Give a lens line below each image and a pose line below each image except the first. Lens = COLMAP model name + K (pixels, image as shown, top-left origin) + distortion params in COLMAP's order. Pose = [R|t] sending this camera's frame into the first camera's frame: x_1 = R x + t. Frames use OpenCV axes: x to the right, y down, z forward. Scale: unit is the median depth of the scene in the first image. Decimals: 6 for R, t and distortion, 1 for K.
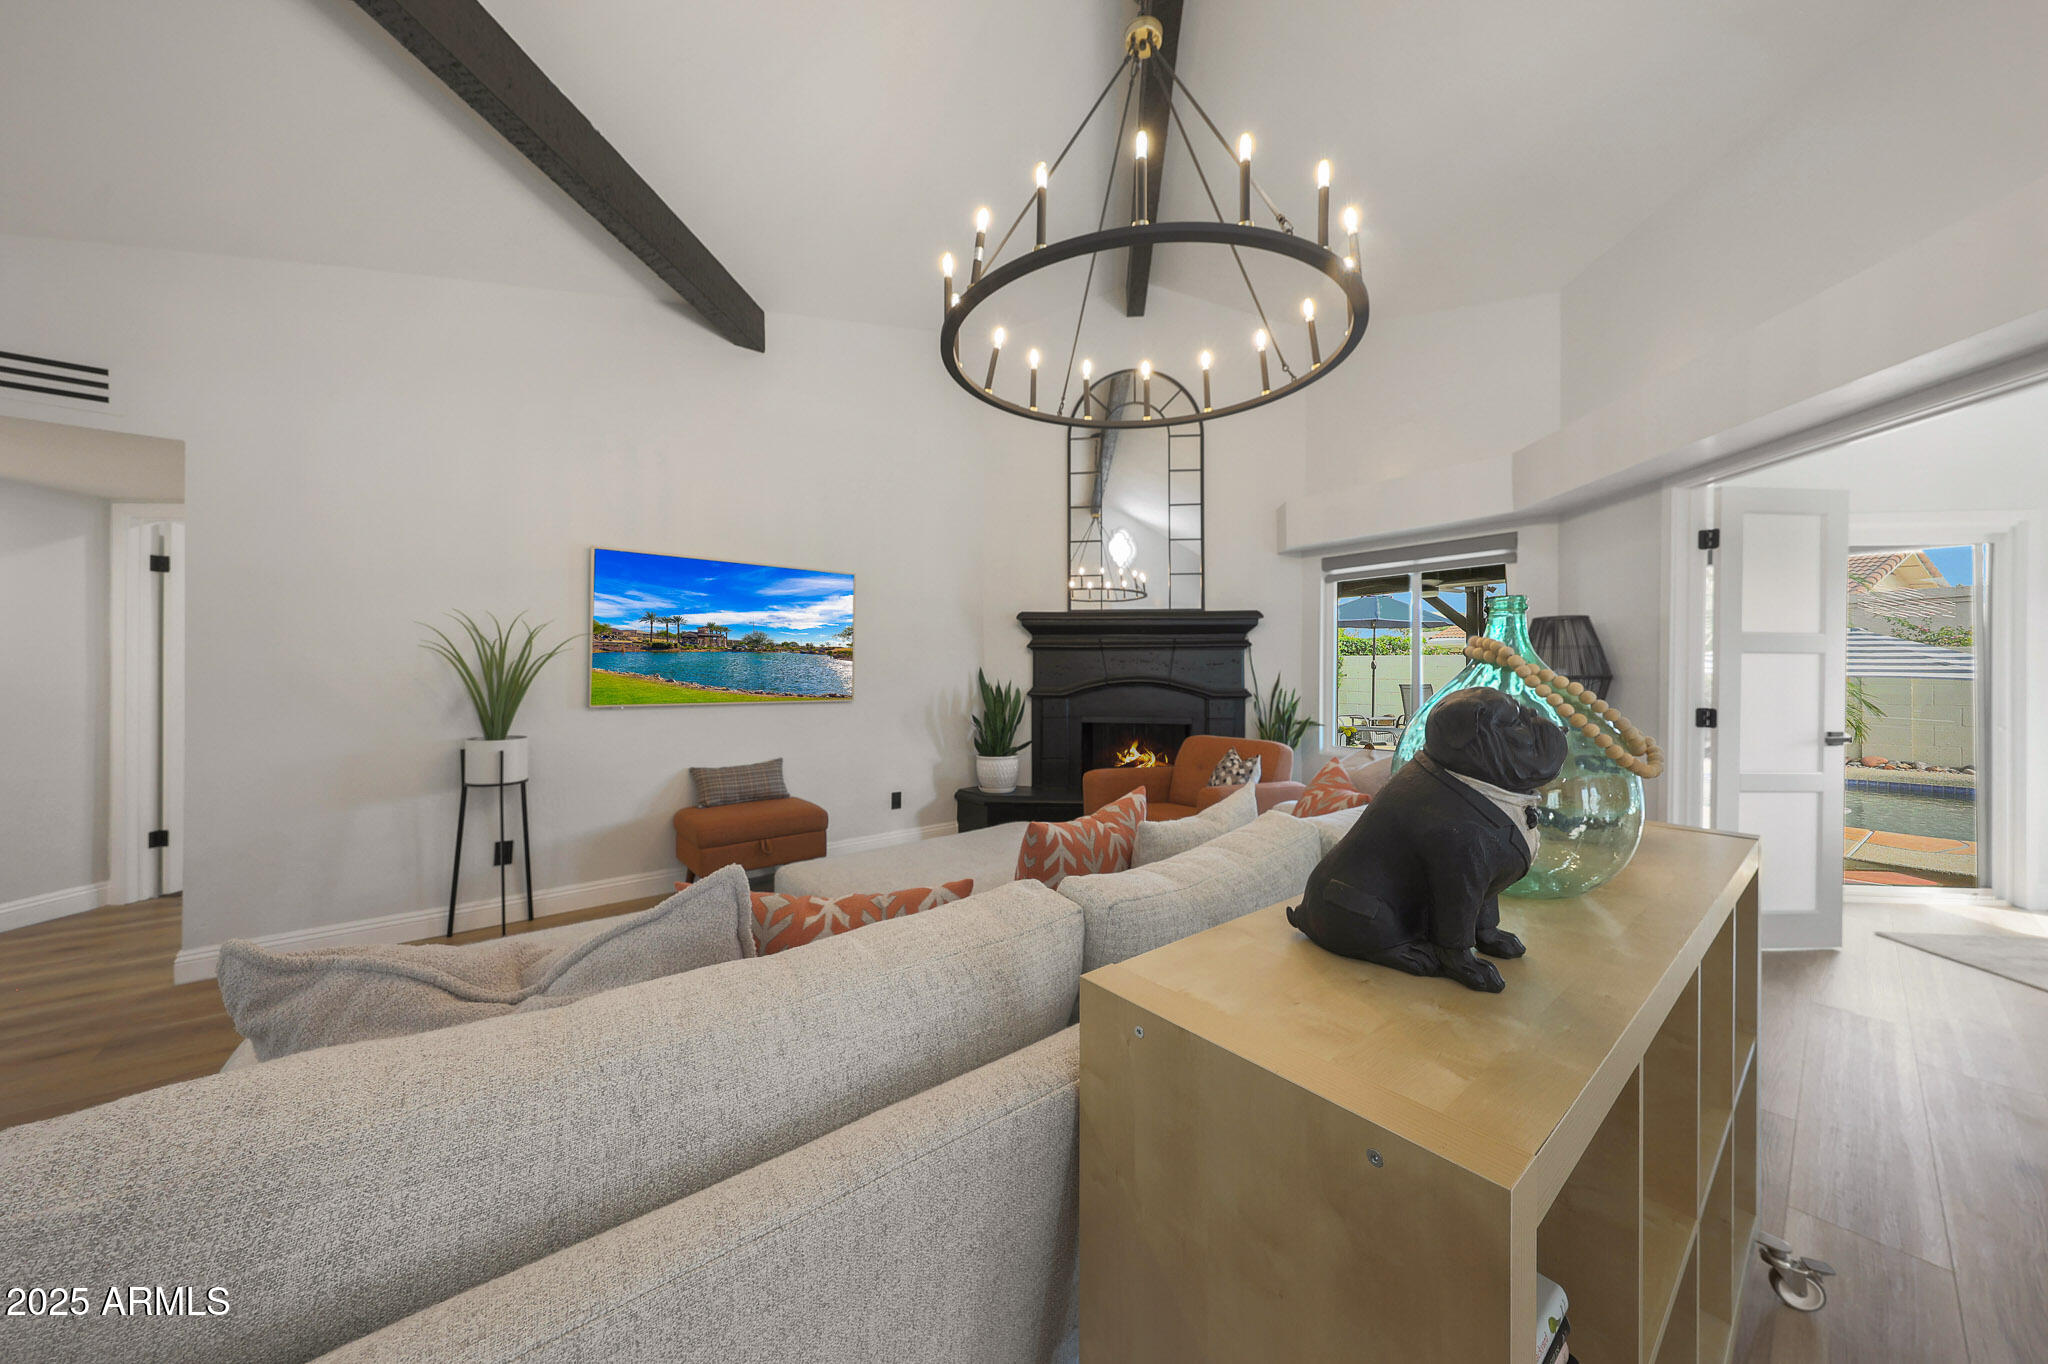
lens RADIAL K [[699.2, 0, 1024.0], [0, 699.2, 682.0], [0, 0, 1]] dist [0.011746, -0.000020]
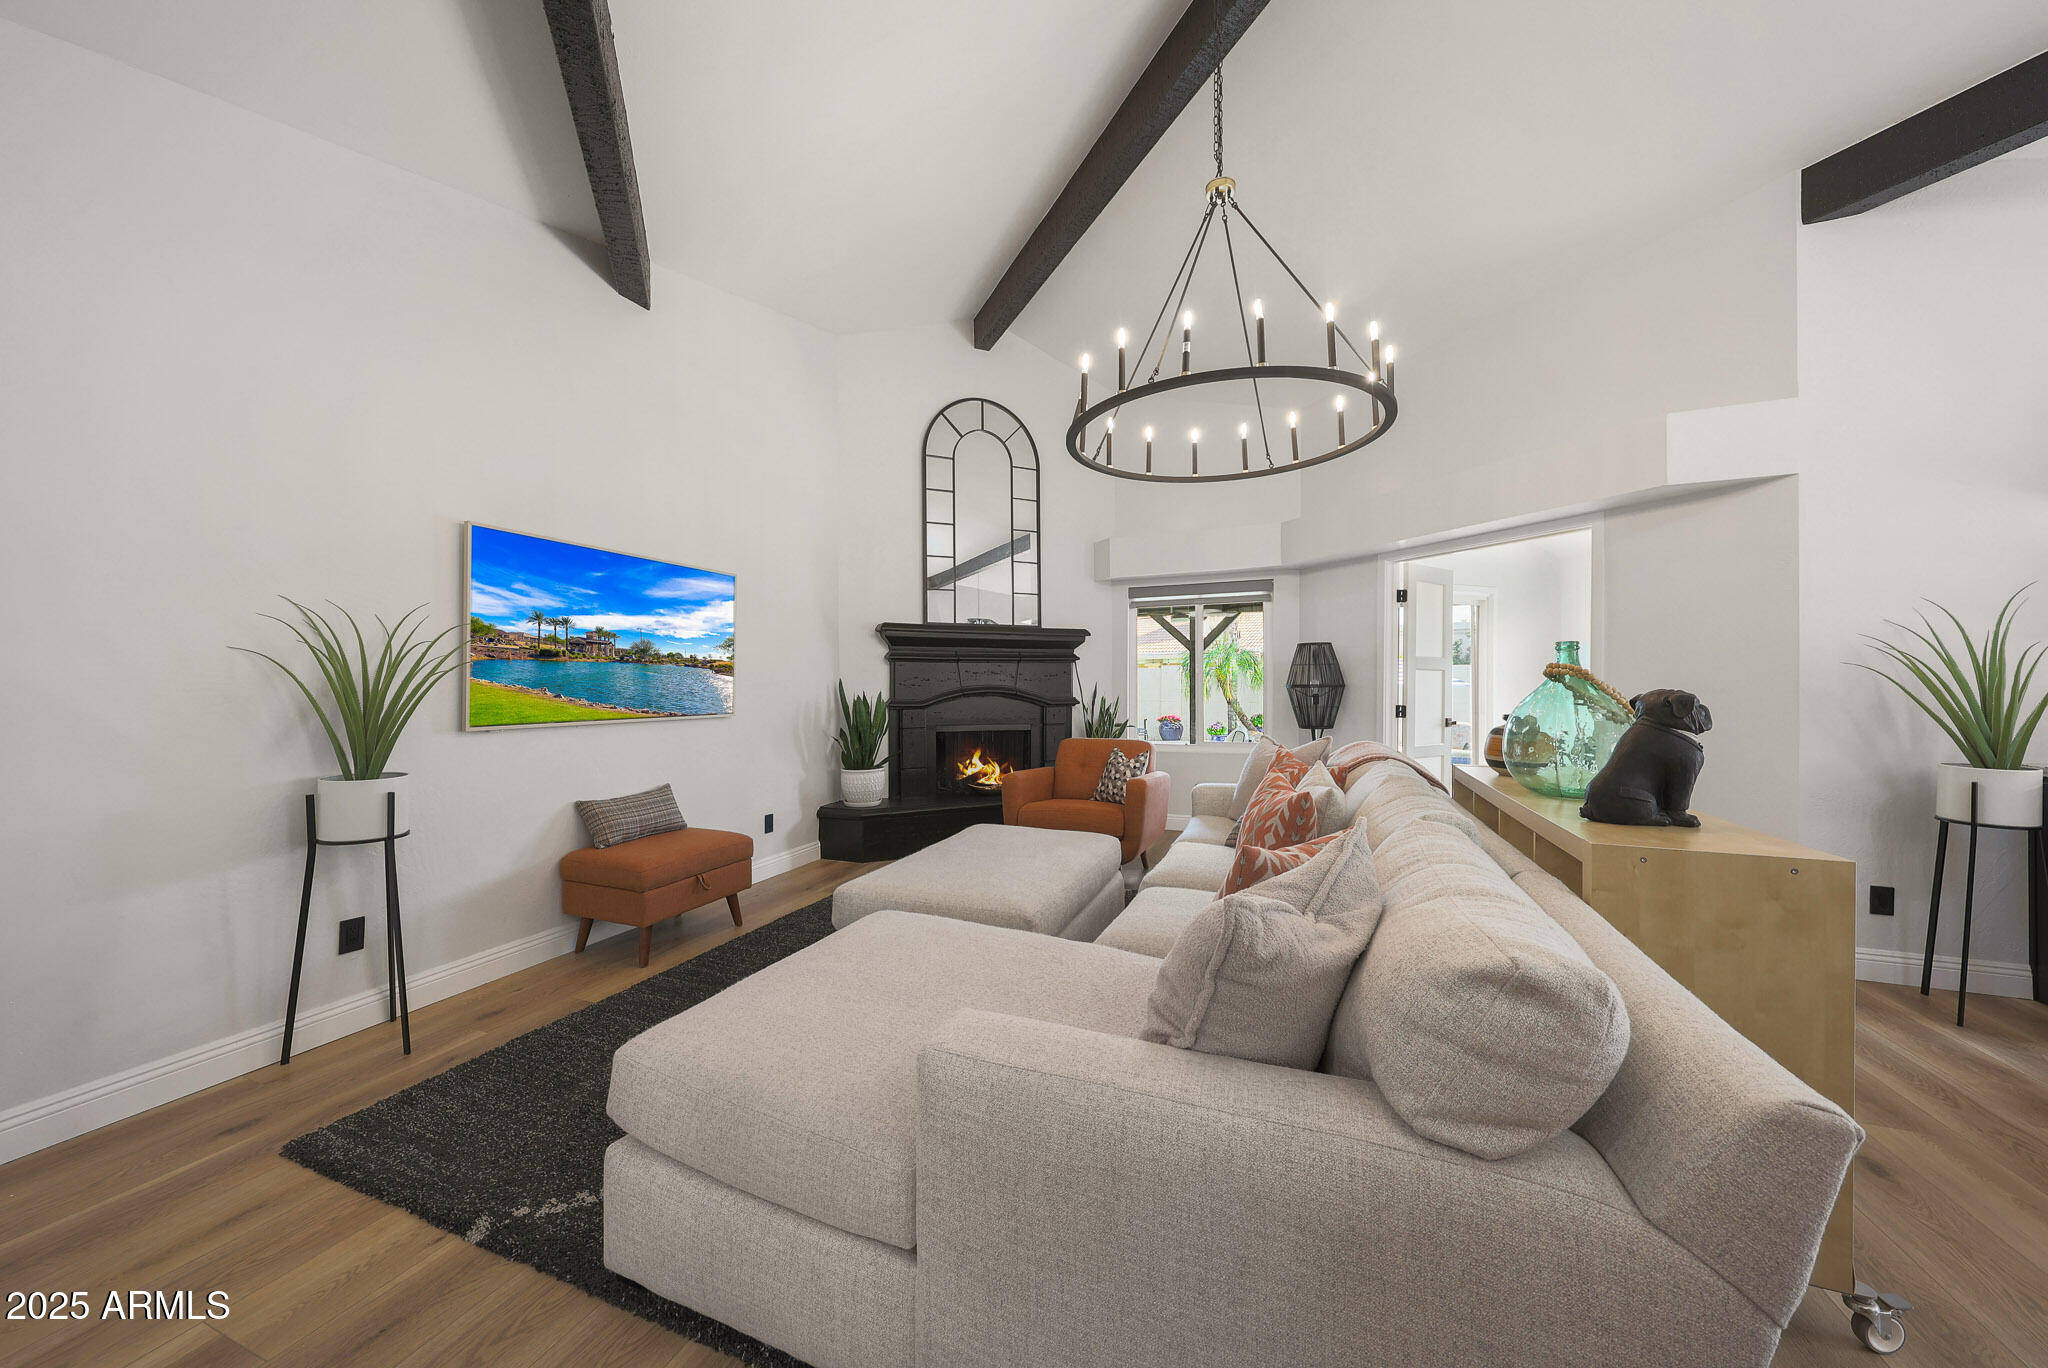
lens RADIAL K [[726.1, 0, 1024.0], [0, 726.1, 684.0], [0, 0, 1]] dist [0.001130, 0.000021]
pose [[0.877570, -0.006538, 0.479404, -0.395135], [0.010941, 0.999920, -0.006393, -0.005781], [-0.479323, 0.010855, 0.877571, -0.006488]]
